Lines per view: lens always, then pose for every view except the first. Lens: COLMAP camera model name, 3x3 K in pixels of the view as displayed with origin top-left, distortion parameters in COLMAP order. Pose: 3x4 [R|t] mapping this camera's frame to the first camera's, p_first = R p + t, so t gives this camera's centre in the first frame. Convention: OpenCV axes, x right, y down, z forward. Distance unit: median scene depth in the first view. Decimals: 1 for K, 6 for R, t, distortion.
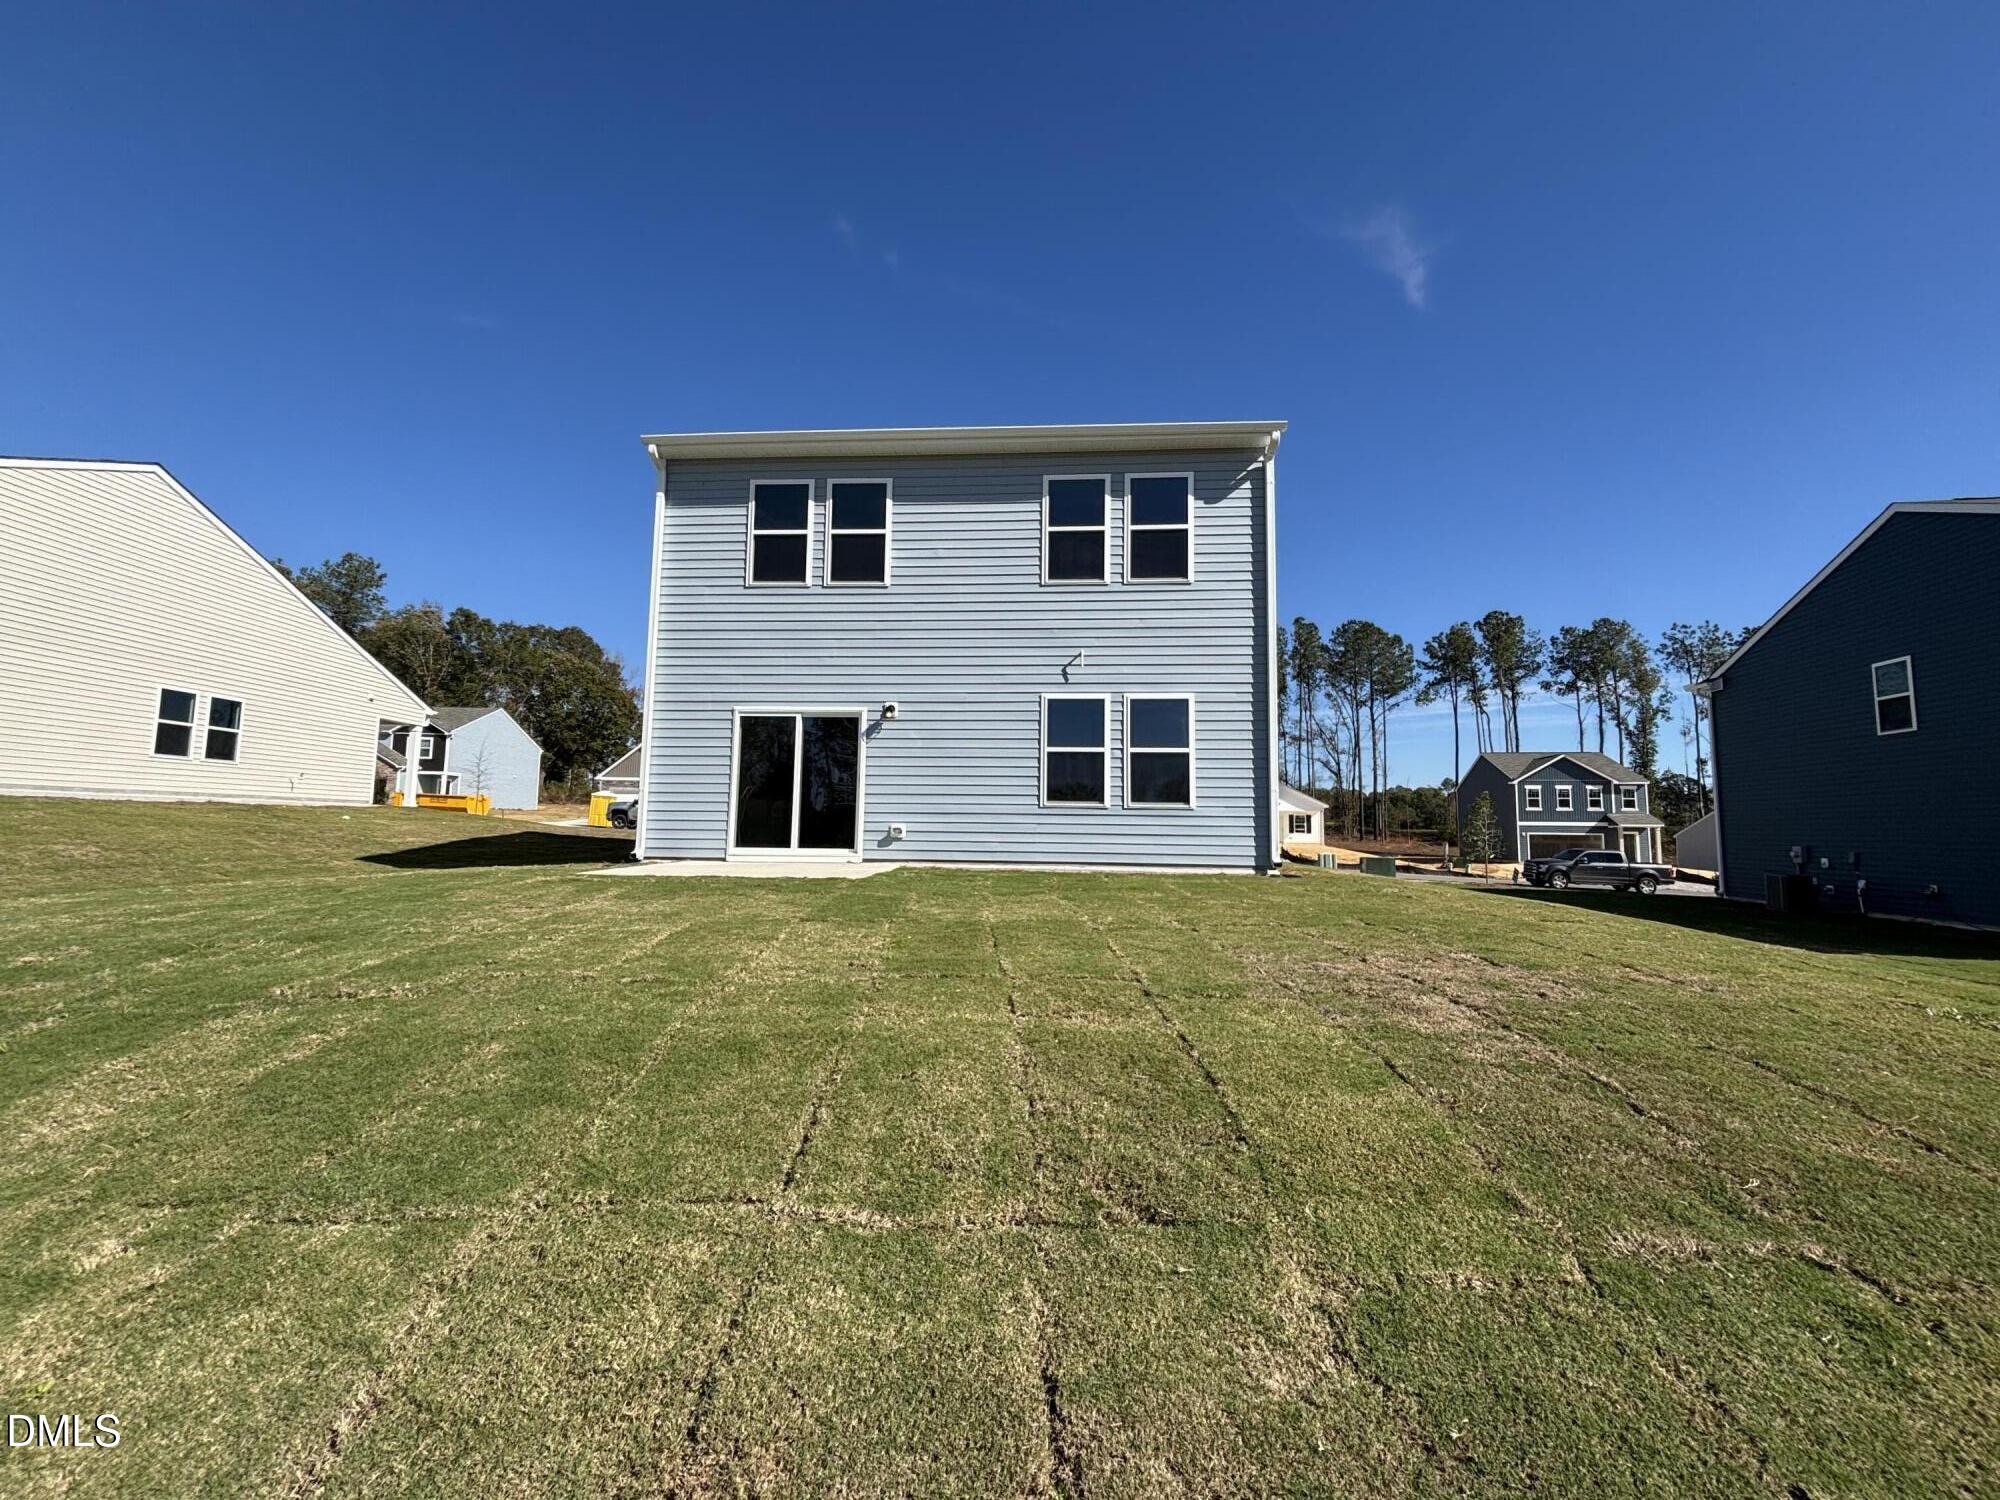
lens RADIAL K [[812.3, 0, 992.0], [0, 812.3, 749.7], [0, 0, 1]] dist [0.000383, -0.000152]
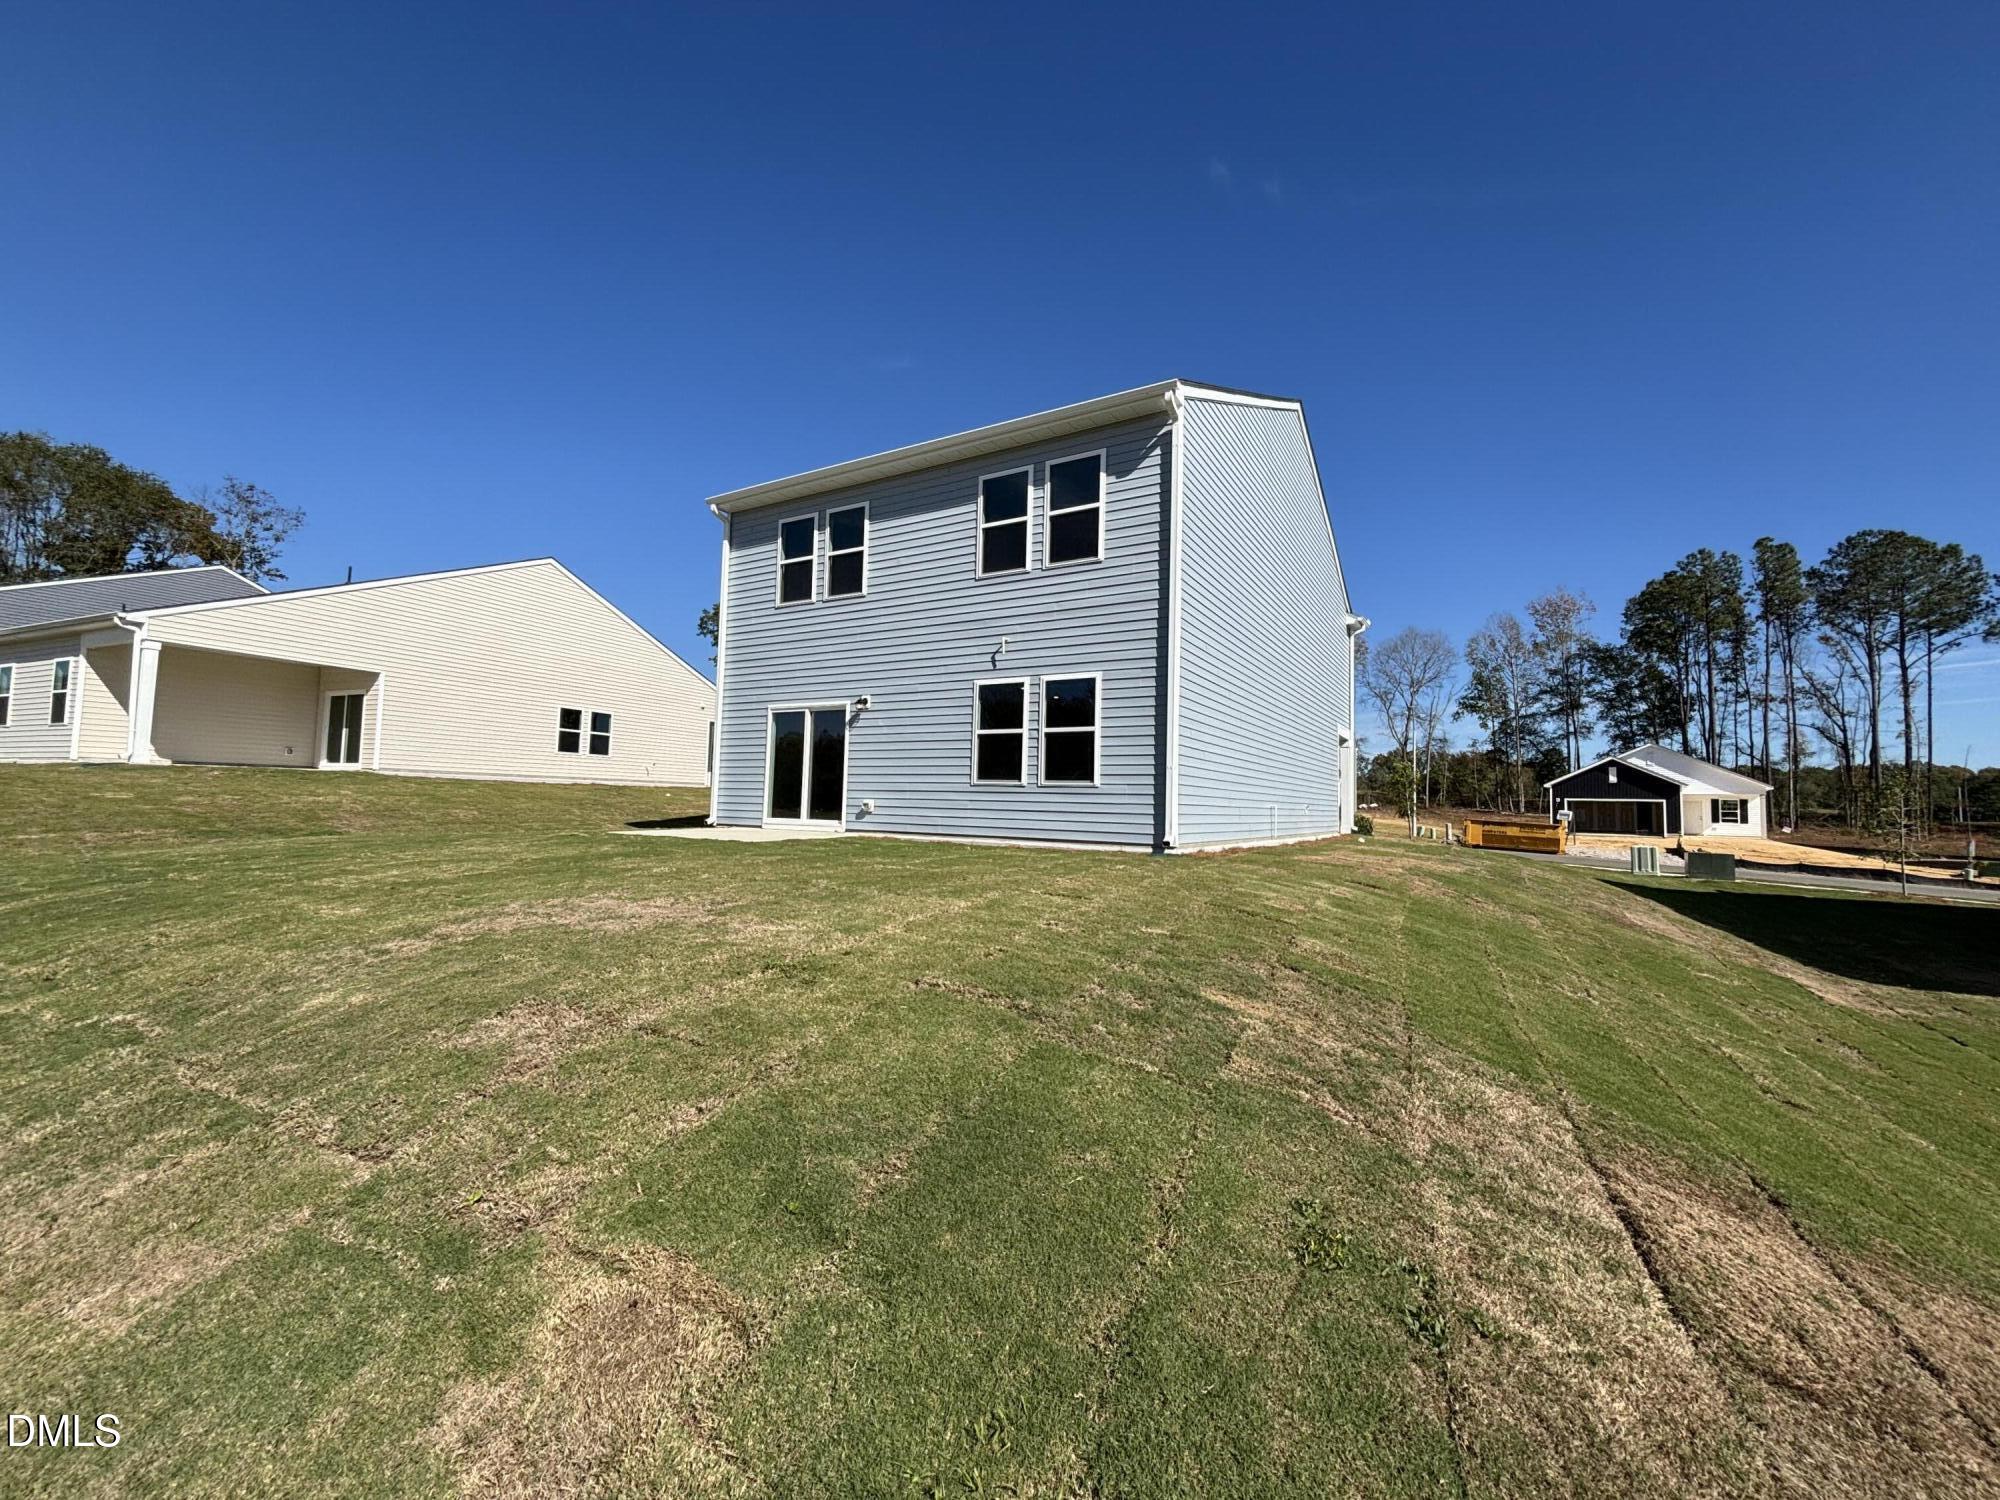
lens RADIAL K [[812.3, 0, 1006.2], [0, 812.3, 757.8], [0, 0, 1]] dist [0.000383, -0.000152]
pose [[0.893441, -0.016759, -0.448868, 0.576219], [0.030535, 0.999258, 0.023469, 0.009495], [0.448142, -0.034675, 0.893290, 0.044411]]
